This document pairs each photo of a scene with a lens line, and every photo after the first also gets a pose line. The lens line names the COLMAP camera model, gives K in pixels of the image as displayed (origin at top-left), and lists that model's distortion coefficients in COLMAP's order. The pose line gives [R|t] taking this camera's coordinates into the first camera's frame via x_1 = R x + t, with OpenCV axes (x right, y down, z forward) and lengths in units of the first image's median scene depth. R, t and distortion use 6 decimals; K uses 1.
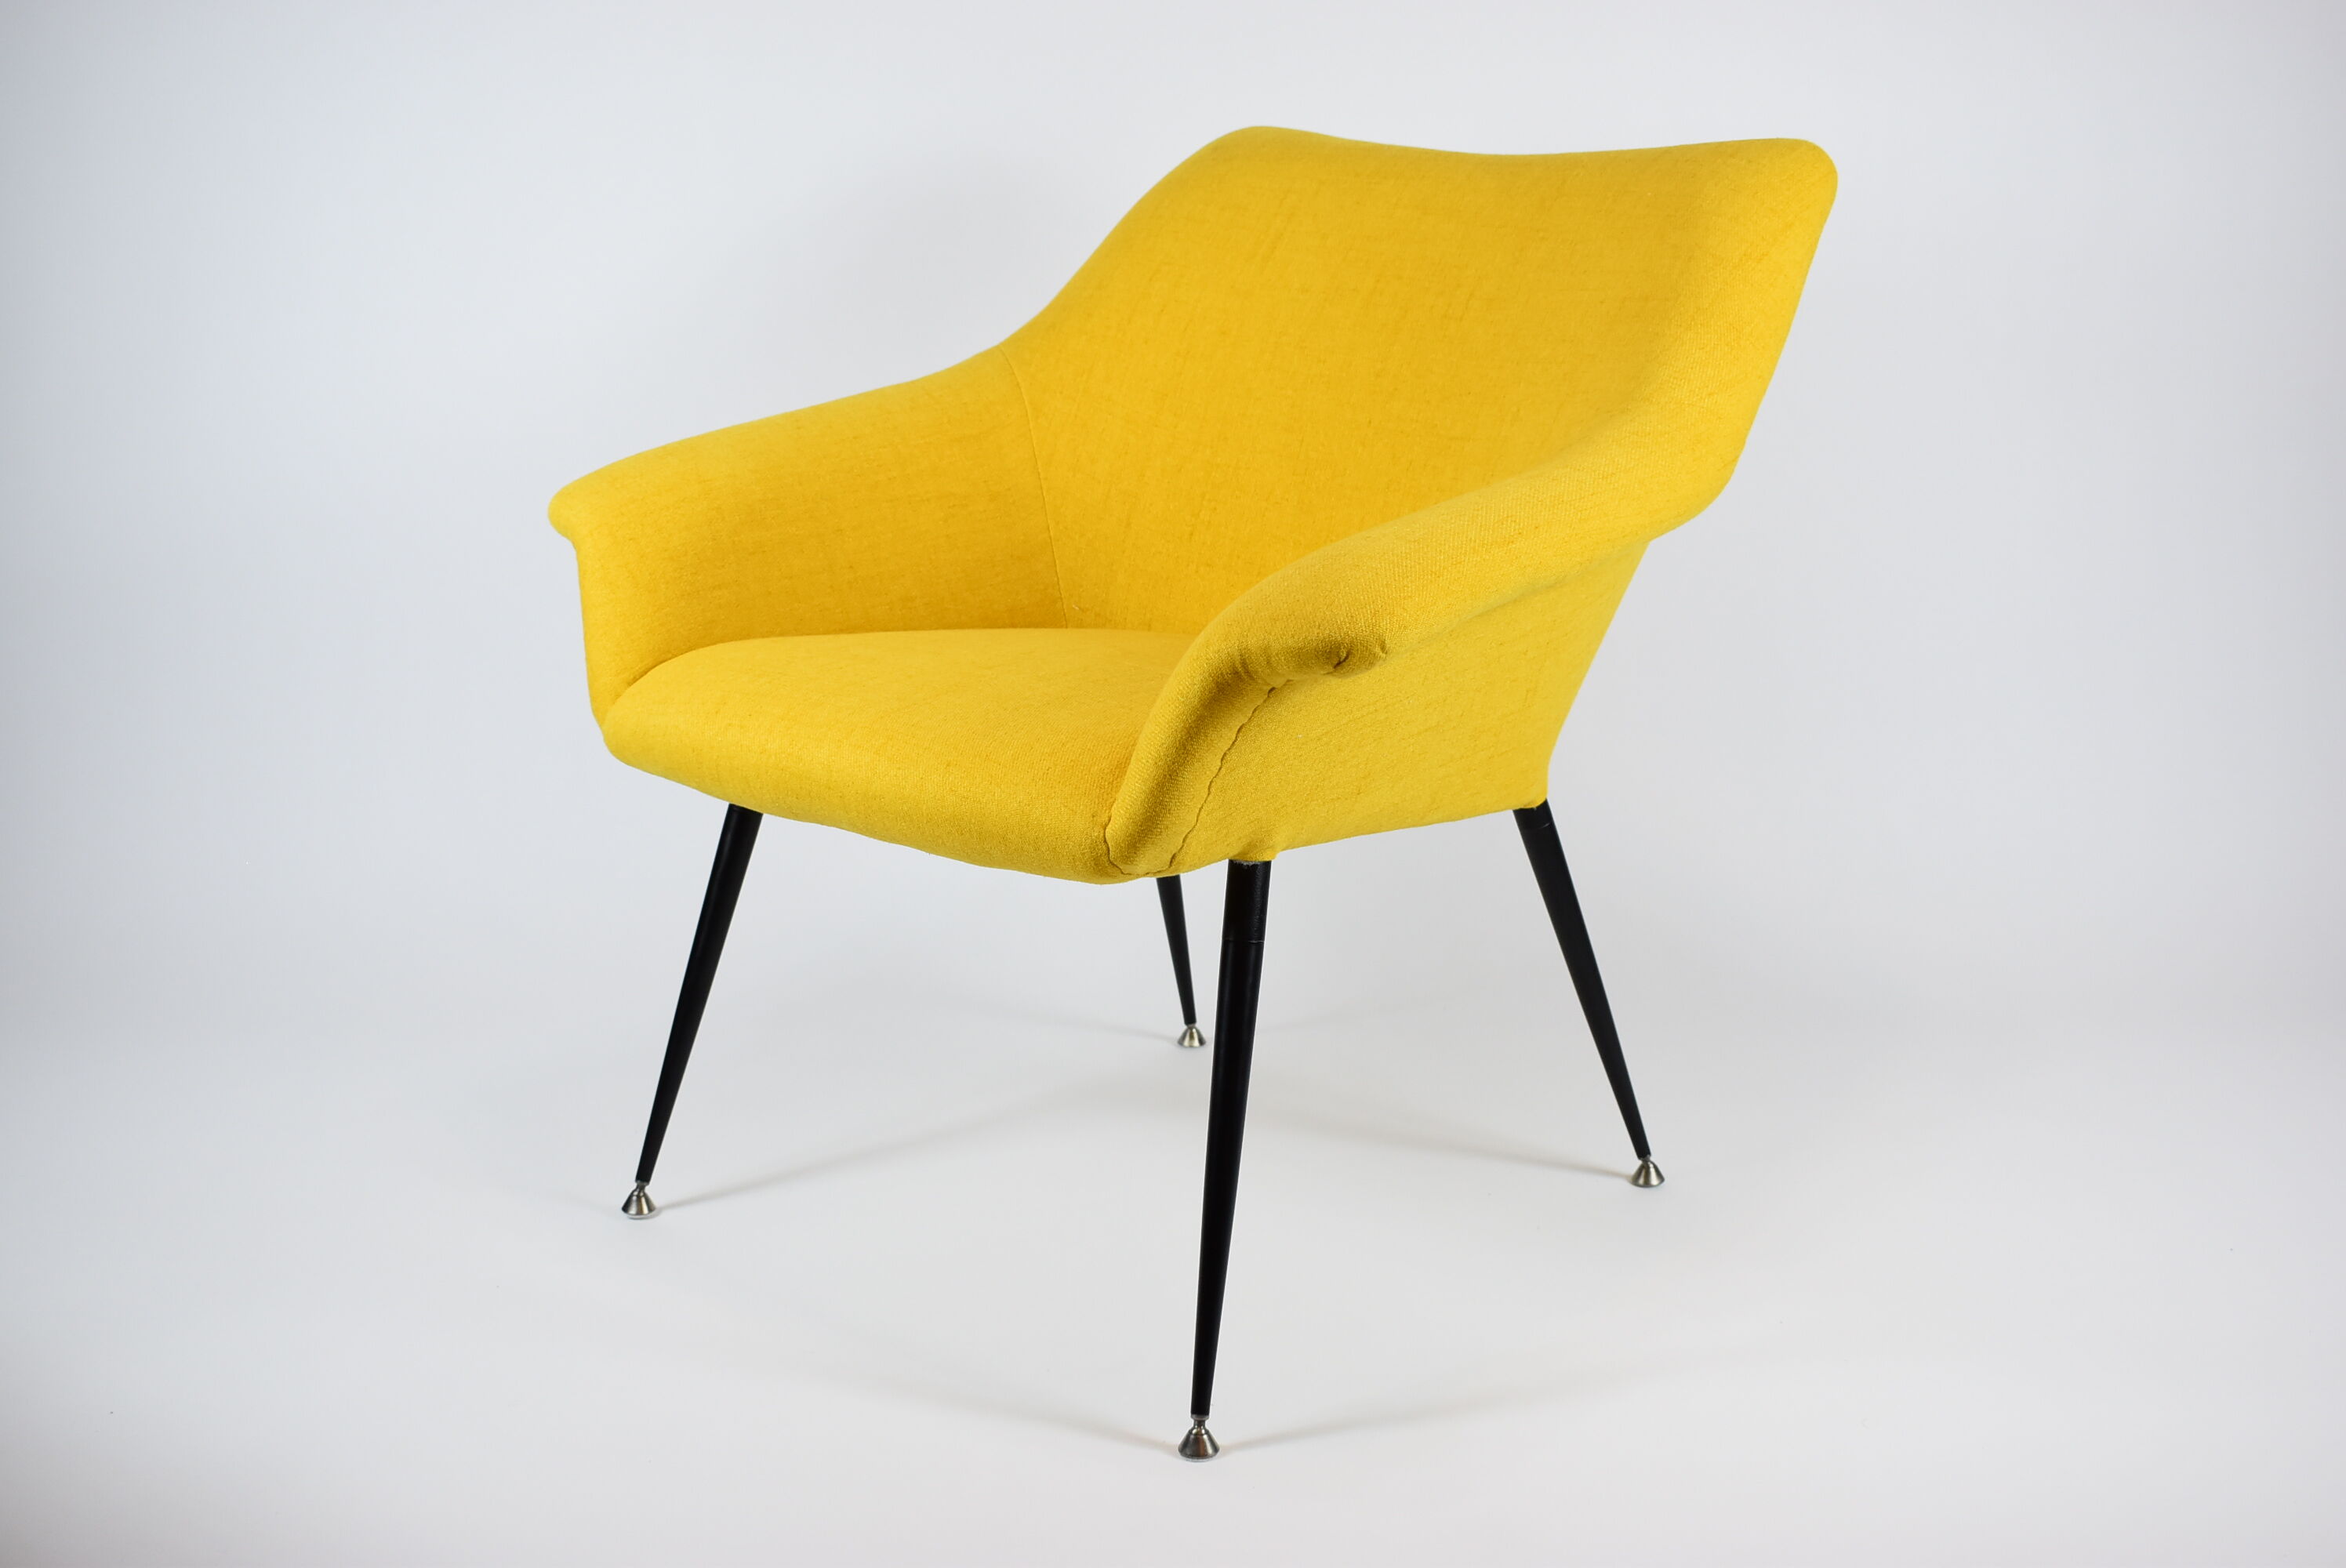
lens RADIAL K [[2824.2, 0, 1170.5], [0, 2824.2, 765.7], [0, 0, 1]] dist [0.008332, 0.000000]
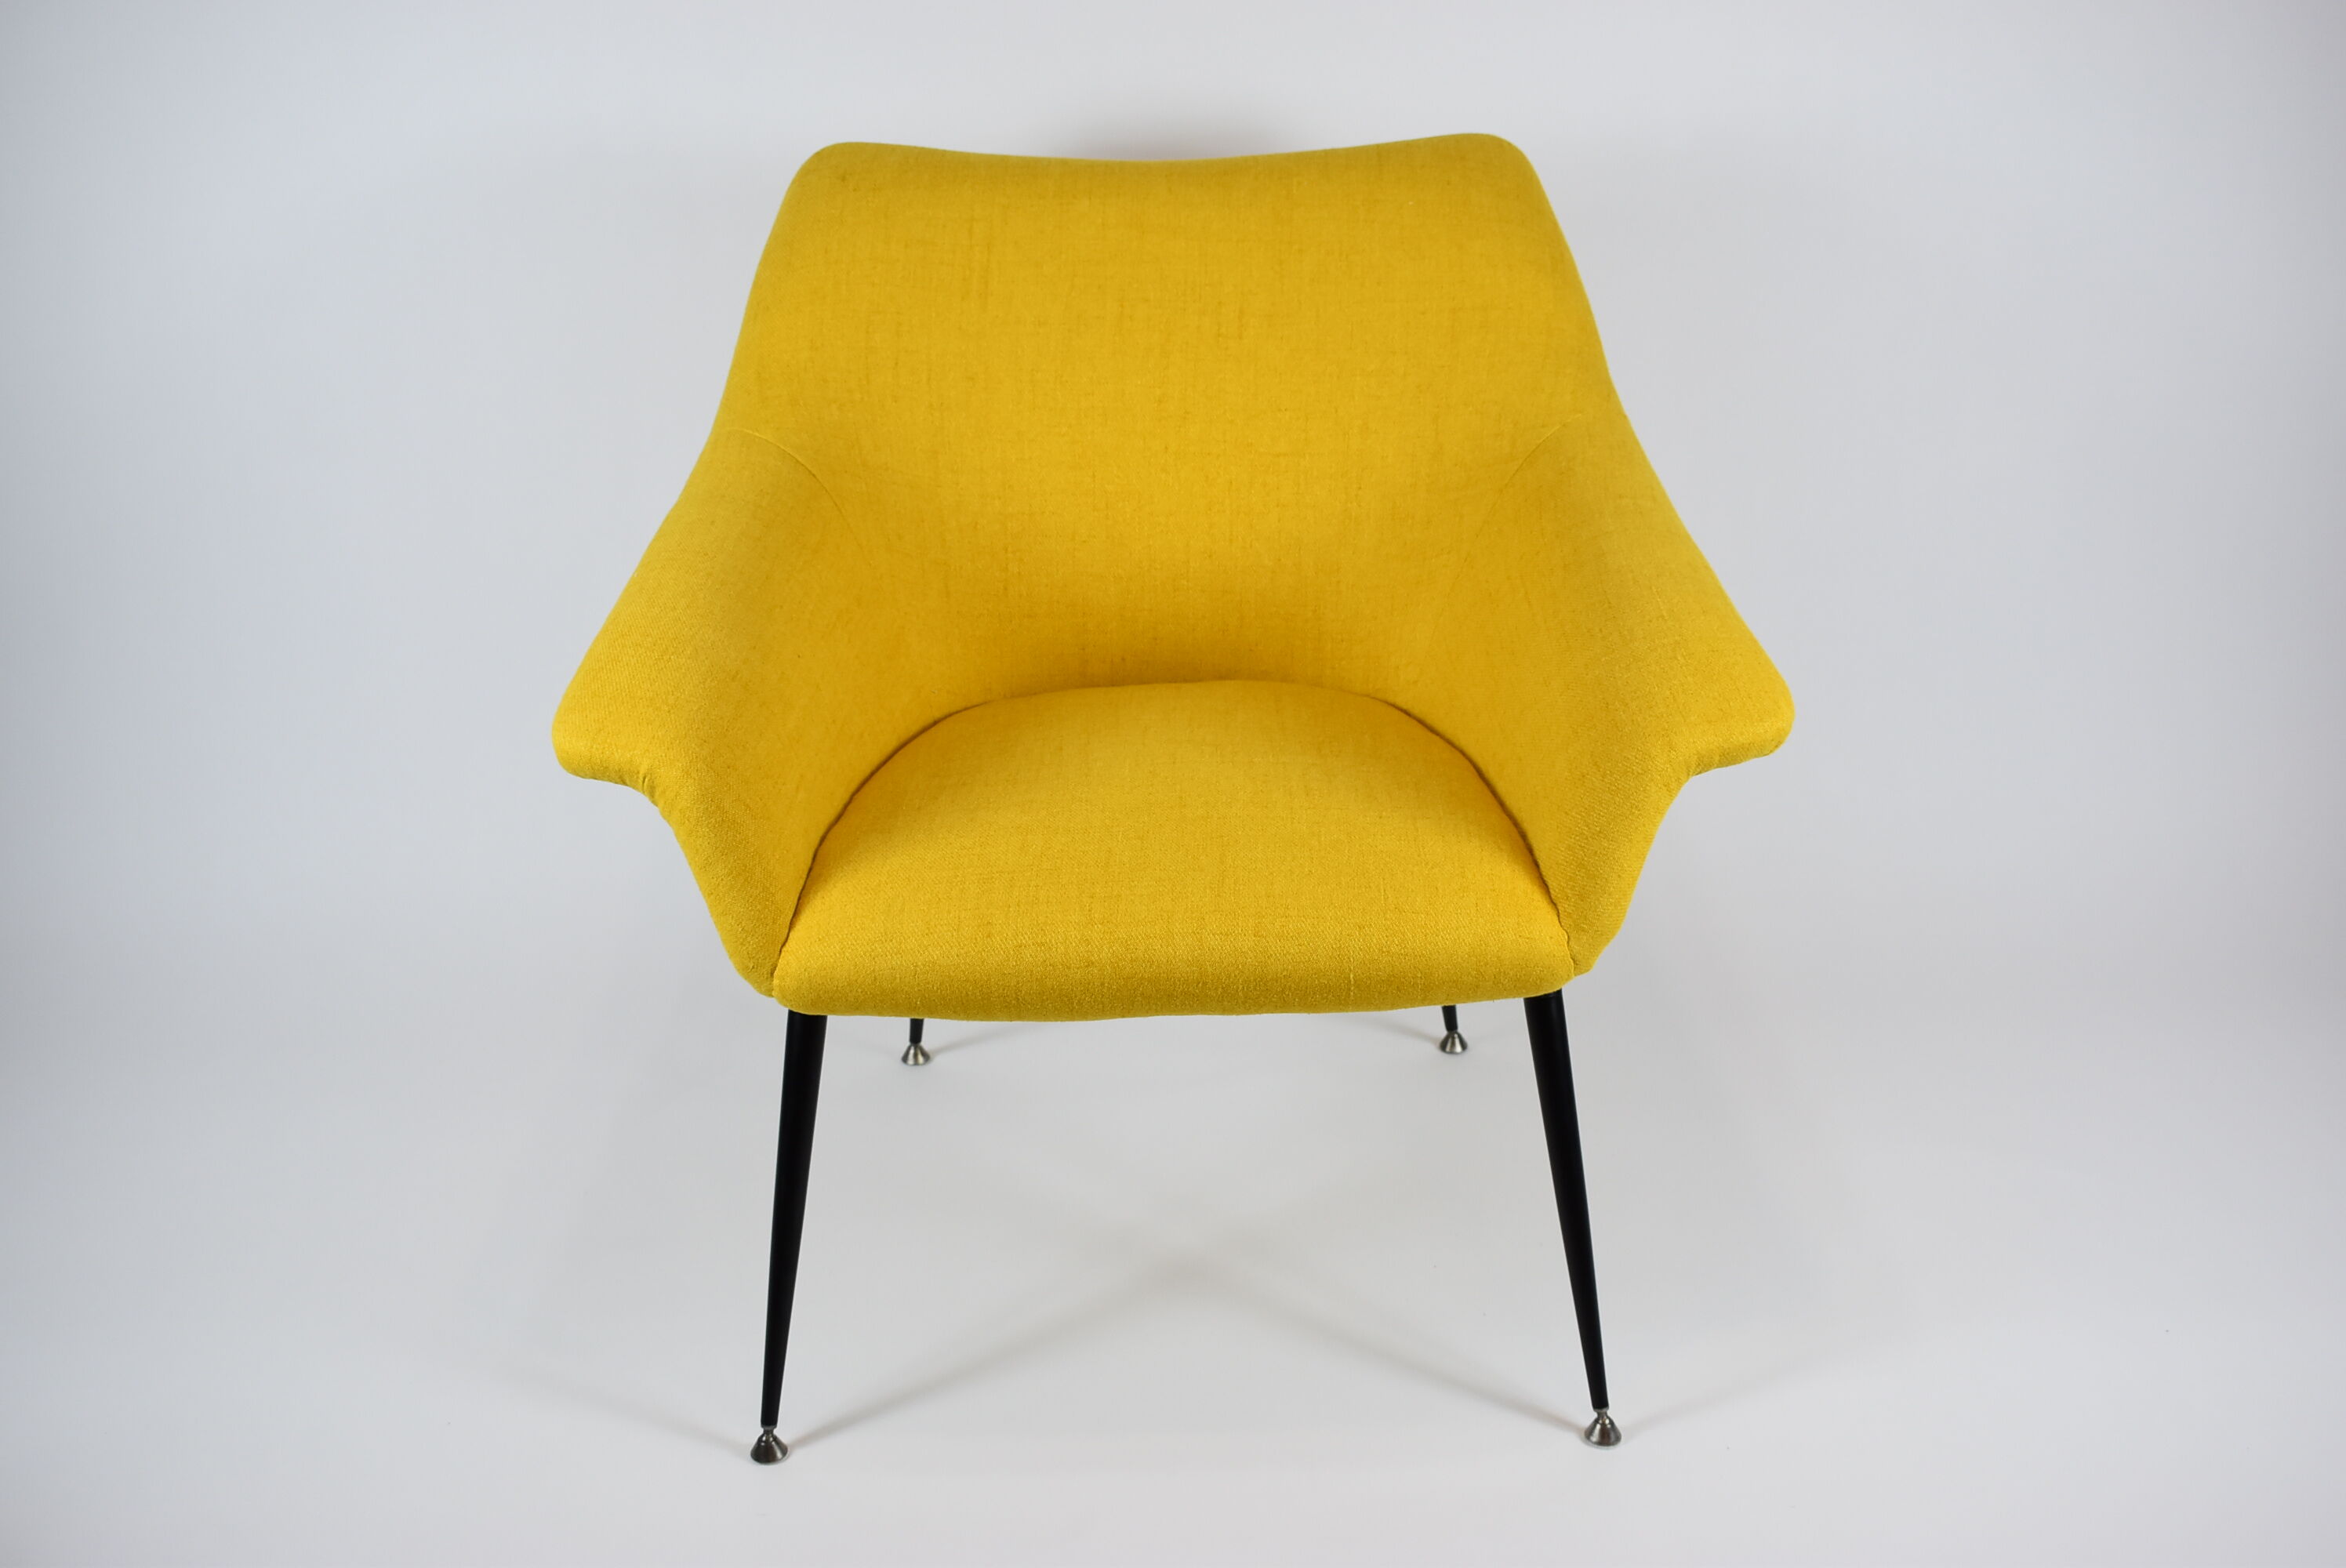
lens RADIAL K [[2570.3, 0, 1178.6], [0, 2570.3, 791.9], [0, 0, 1]] dist [-0.024808, 0.000000]
pose [[0.726788, -0.284146, 0.625333, -0.535653], [0.179161, 0.957327, 0.226773, -0.208881], [-0.663085, -0.052781, 0.746681, 0.286545]]
